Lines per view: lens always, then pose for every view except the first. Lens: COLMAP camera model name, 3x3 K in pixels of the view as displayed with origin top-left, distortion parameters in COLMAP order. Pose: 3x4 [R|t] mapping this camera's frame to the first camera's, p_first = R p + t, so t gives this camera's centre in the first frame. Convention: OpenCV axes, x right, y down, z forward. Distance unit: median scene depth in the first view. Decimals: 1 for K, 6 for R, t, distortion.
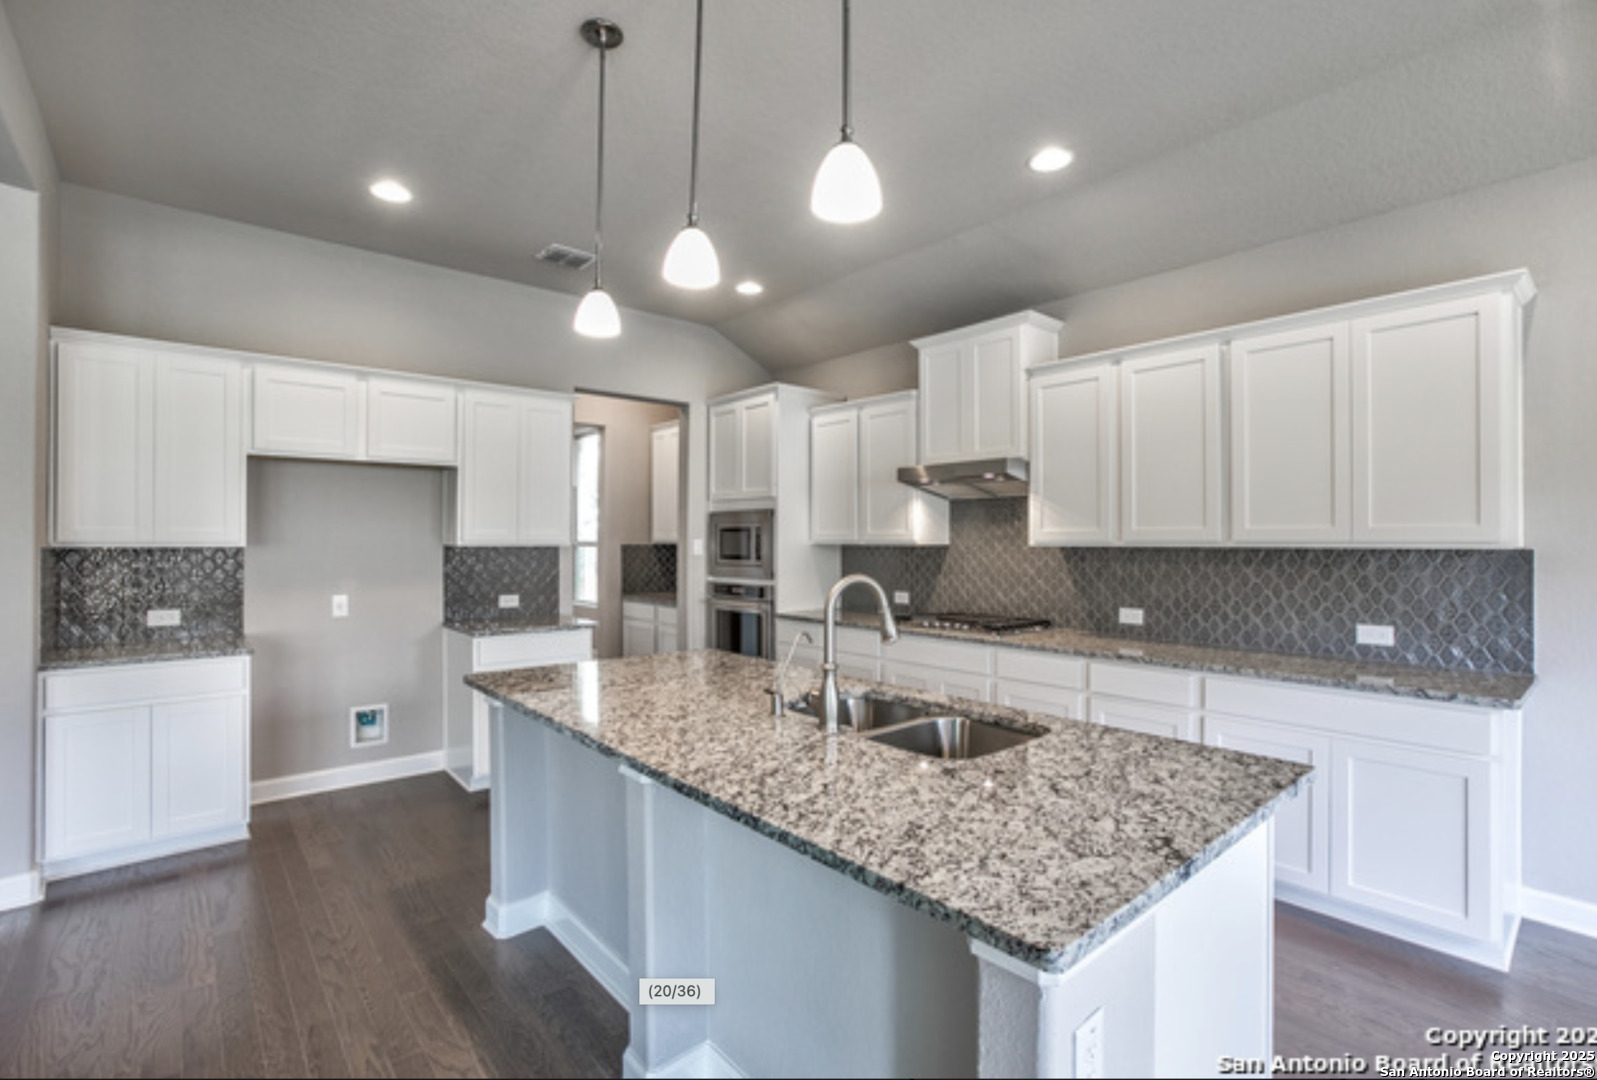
lens RADIAL K [[755.8, 0, 801.0], [0, 755.8, 531.3], [0, 0, 1]] dist [0.000184, 0.014952]
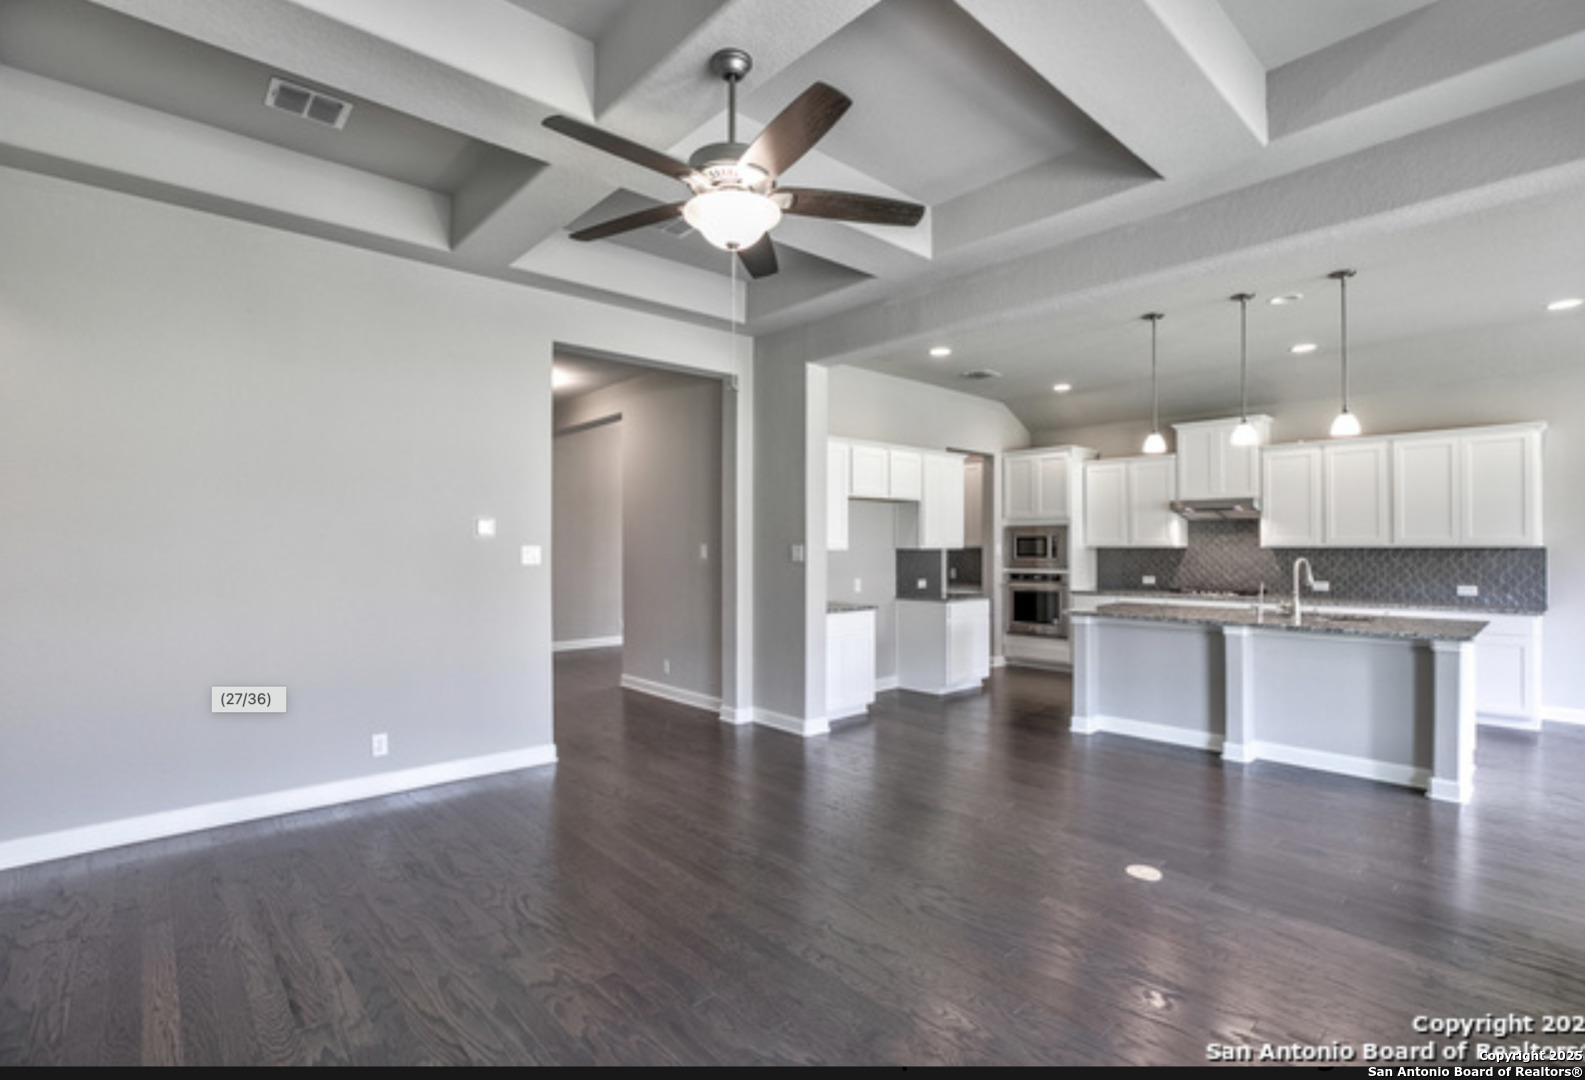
lens RADIAL K [[734.1, 0, 843.0], [0, 734.1, 539.5], [0, 0, 1]] dist [0.001204, 0.018150]
pose [[0.997013, -0.003345, 0.077165, -0.797349], [0.002948, 0.999982, 0.005260, -0.010764], [-0.077181, -0.005017, 0.997004, -0.635404]]
